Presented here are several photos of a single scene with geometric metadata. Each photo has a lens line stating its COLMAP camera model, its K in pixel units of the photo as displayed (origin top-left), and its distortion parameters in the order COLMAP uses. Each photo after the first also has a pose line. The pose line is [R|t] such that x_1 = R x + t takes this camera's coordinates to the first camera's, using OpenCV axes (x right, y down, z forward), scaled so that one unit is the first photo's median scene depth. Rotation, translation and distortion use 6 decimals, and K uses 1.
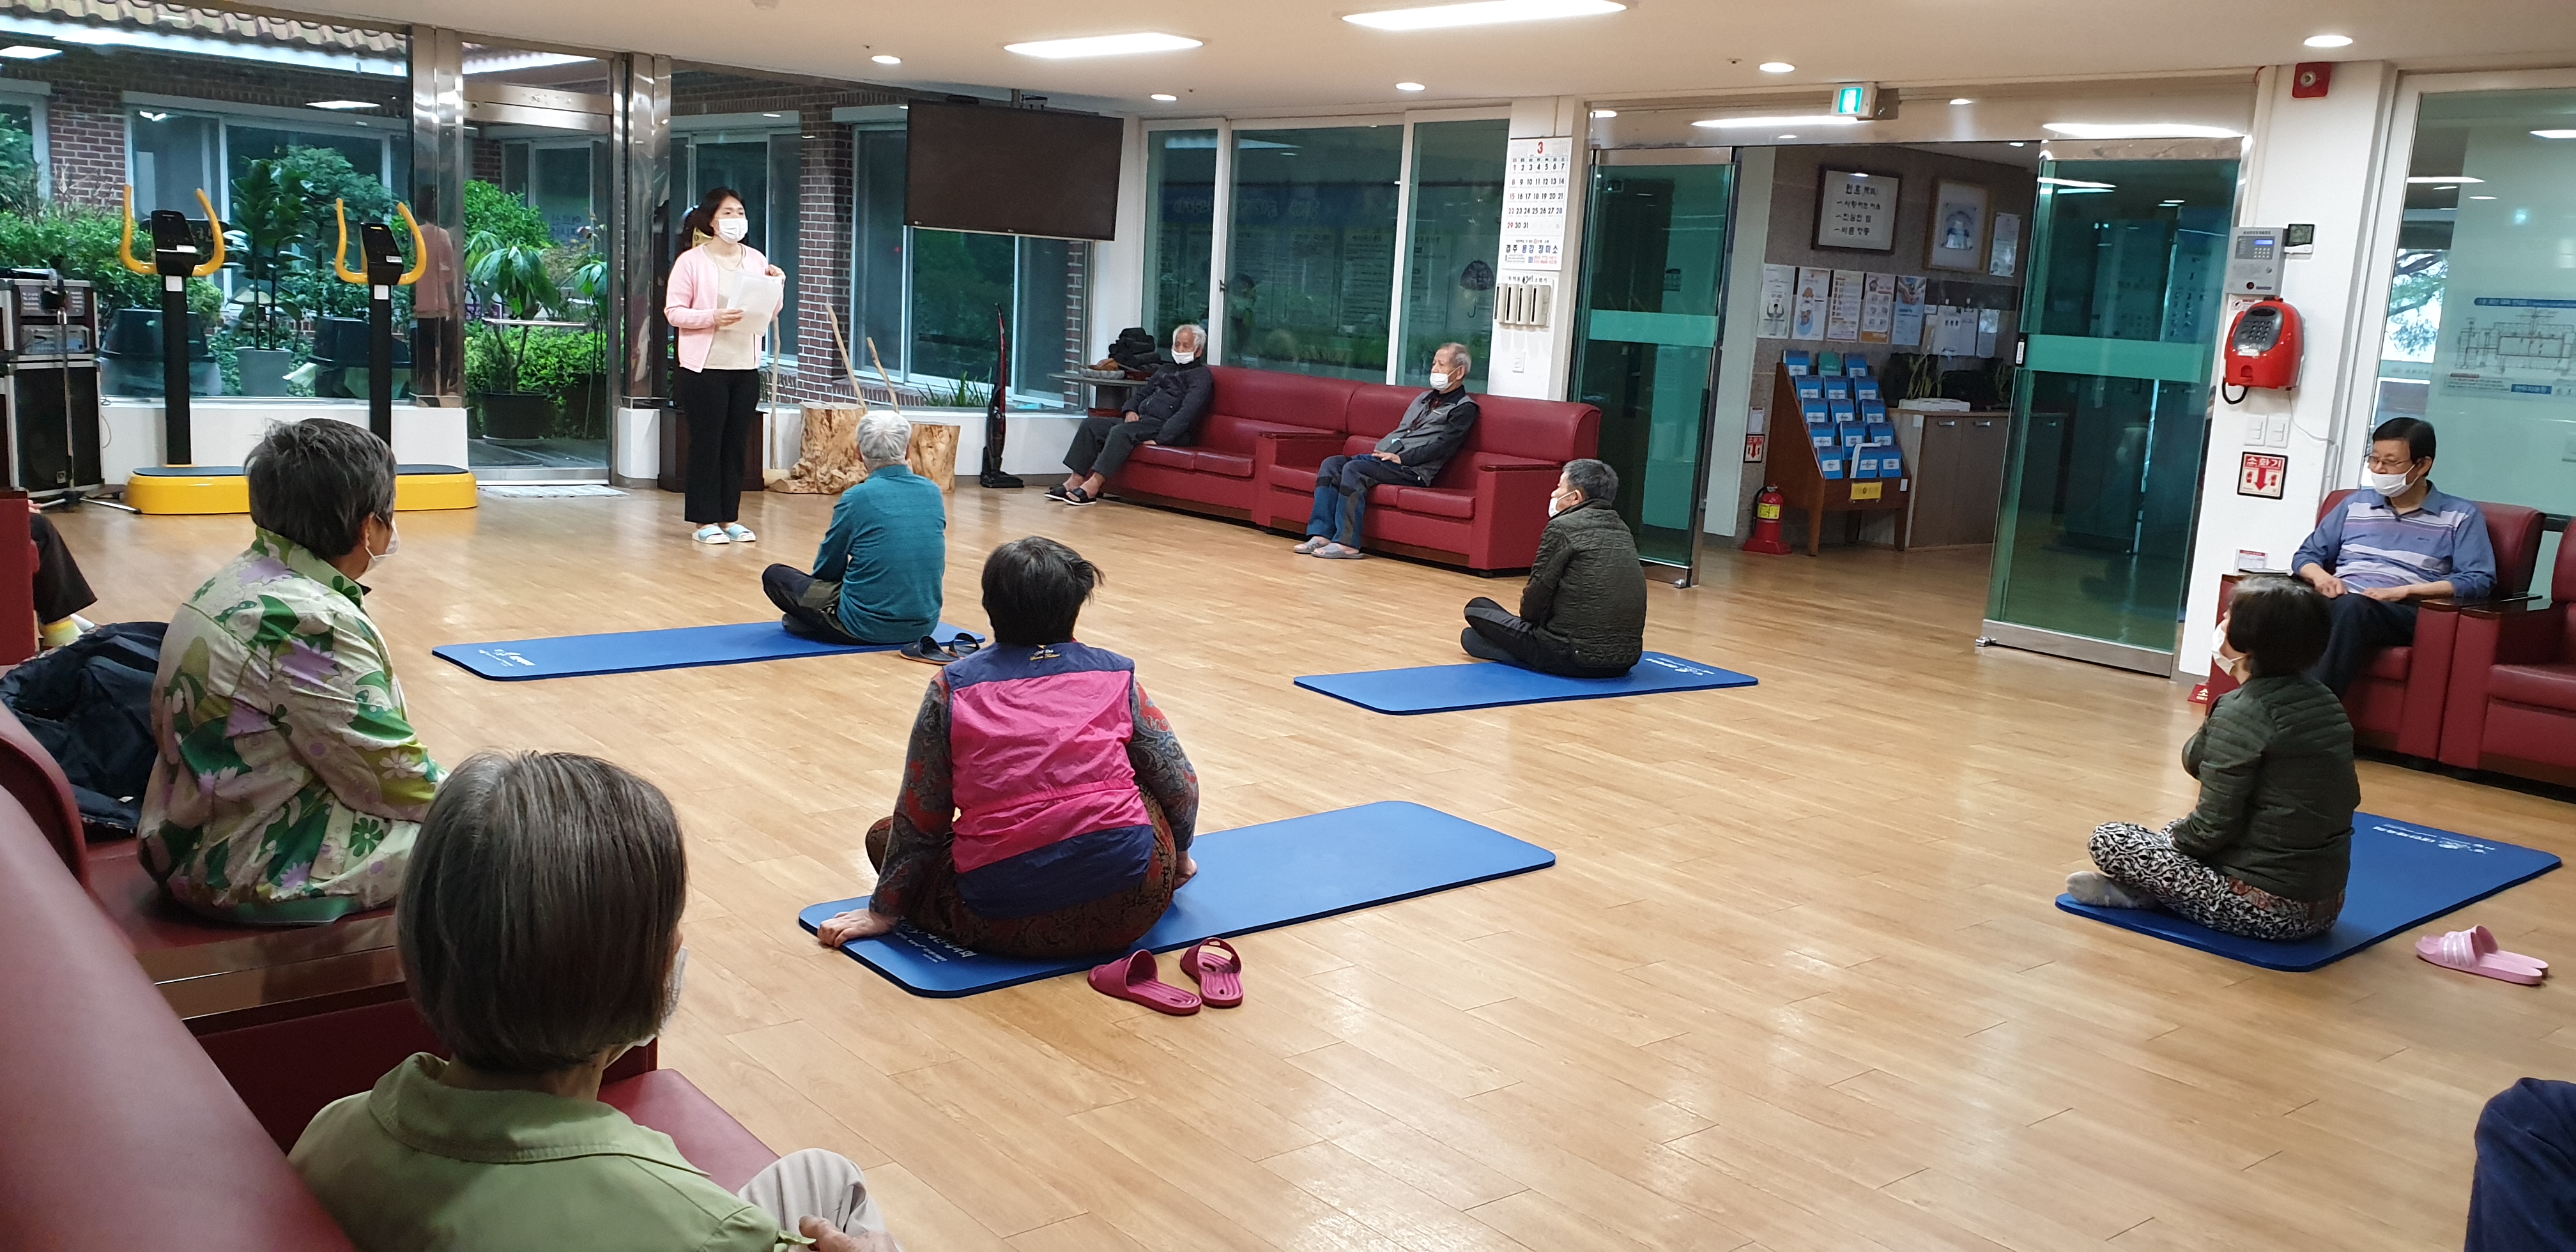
lens RADIAL K [[1996.9, 0, 1288.0], [0, 1996.9, 626.0], [0, 0, 1]] dist [-0.004284, 0.000166]
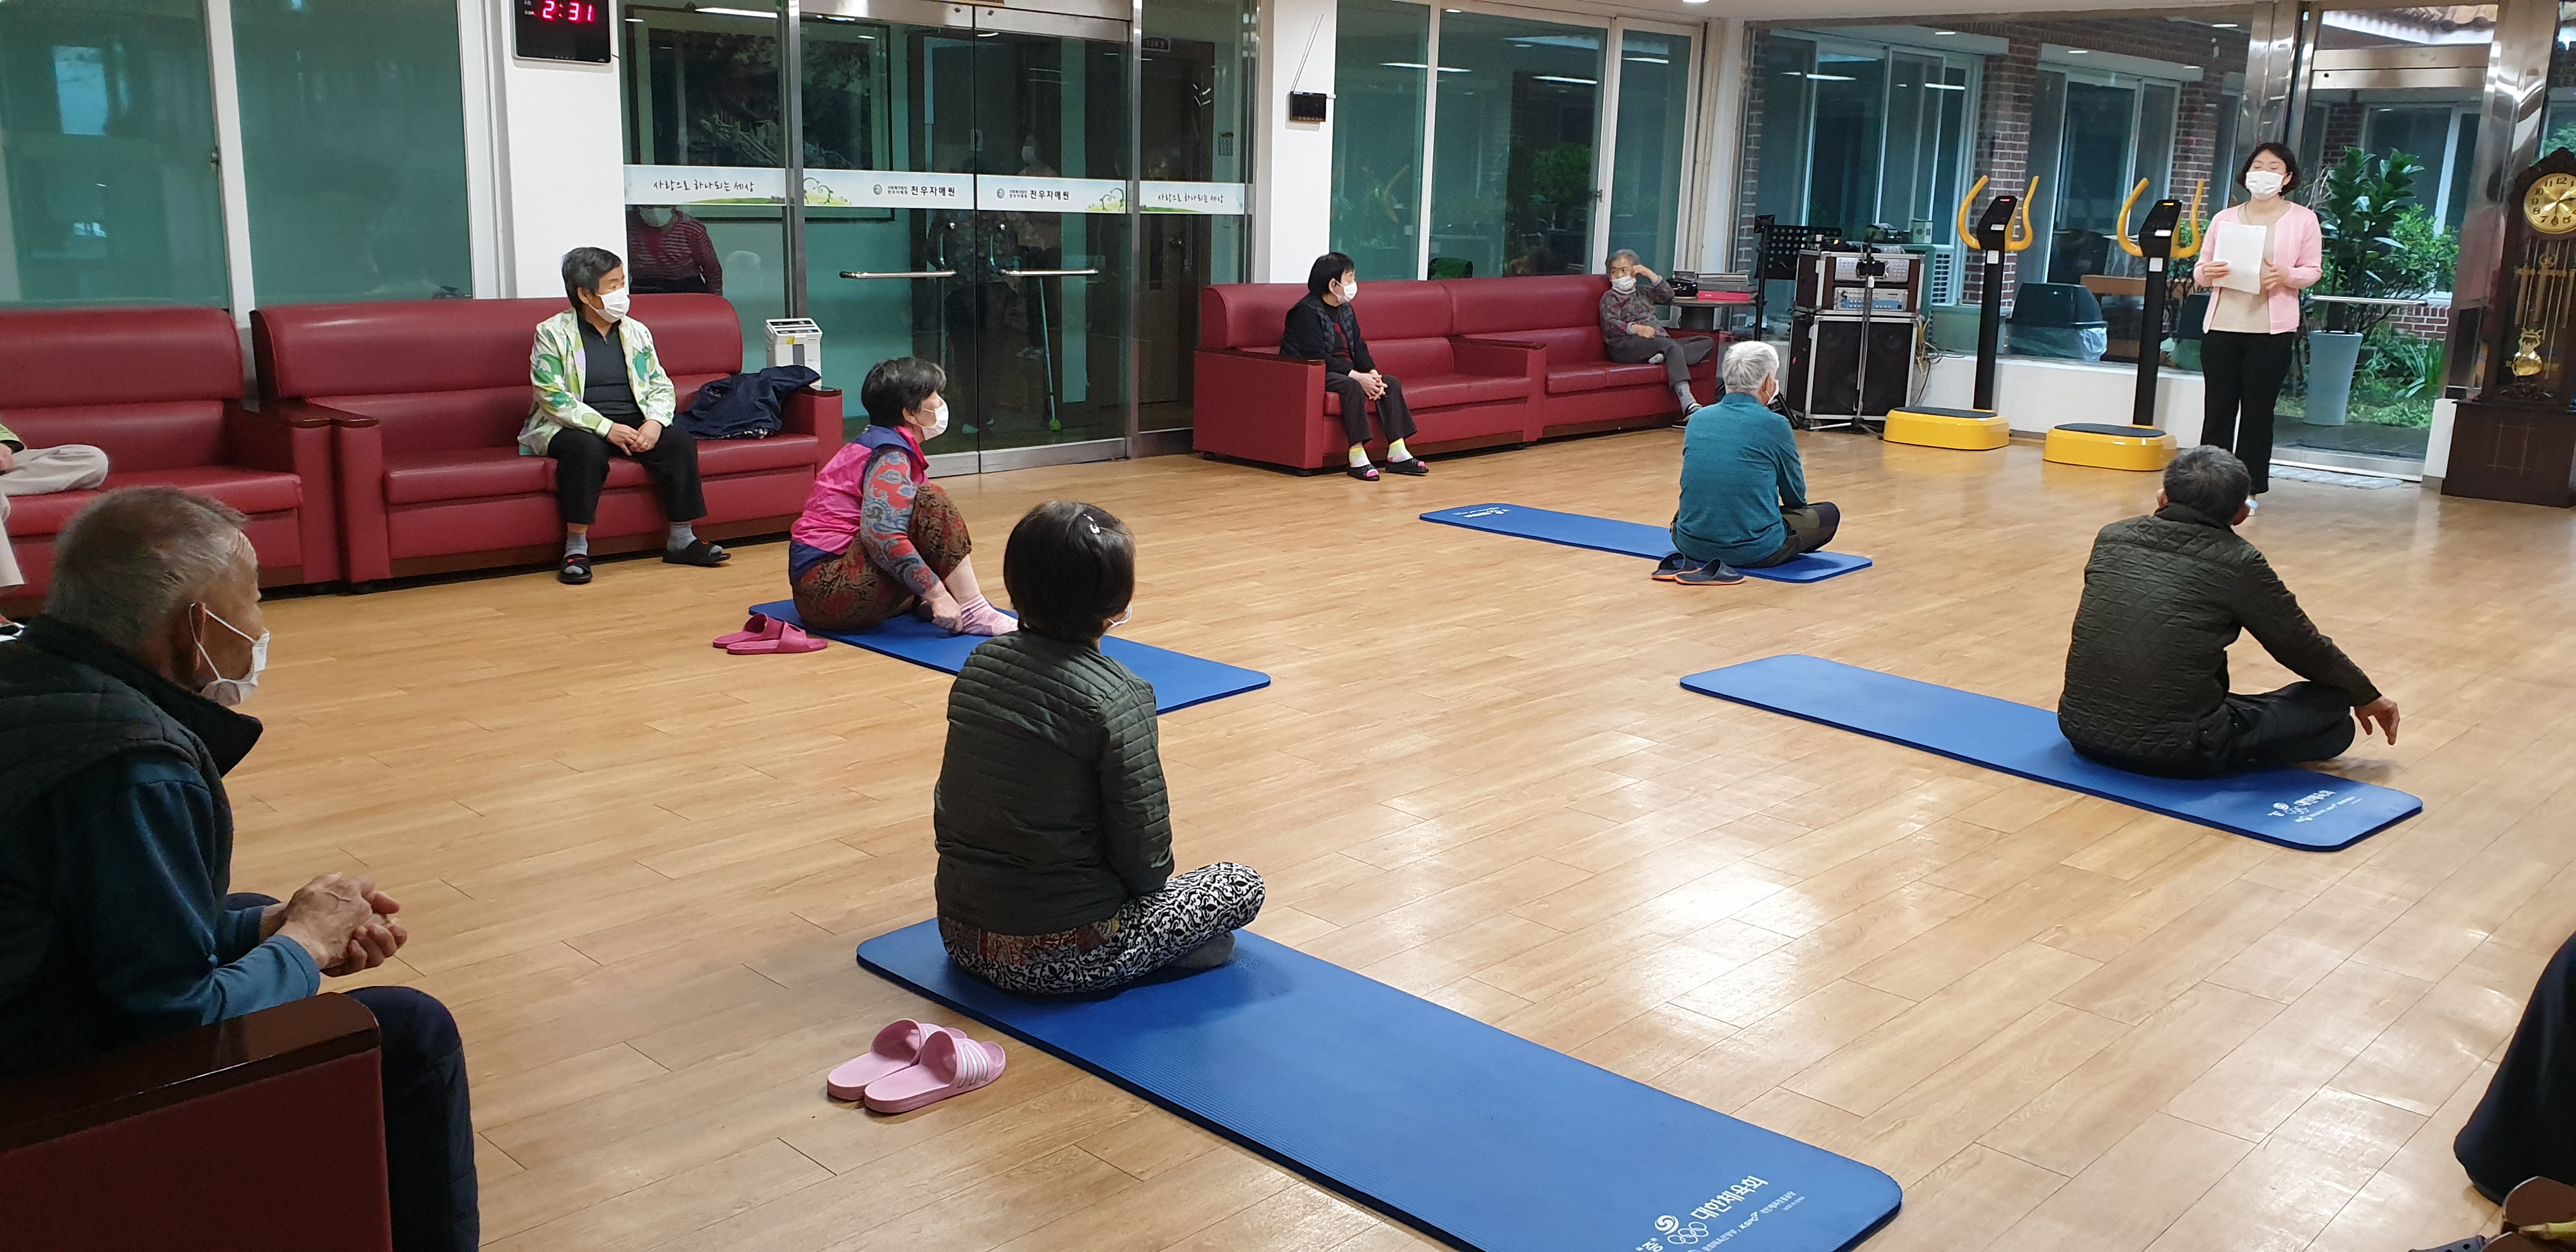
lens RADIAL K [[1996.9, 0, 1288.0], [0, 1996.9, 626.0], [0, 0, 1]] dist [-0.004284, 0.000166]
pose [[0.107680, 0.160366, -0.981167, 0.617410], [-0.187363, 0.972494, 0.138386, -0.047482], [0.976371, 0.168933, 0.134765, 0.498099]]
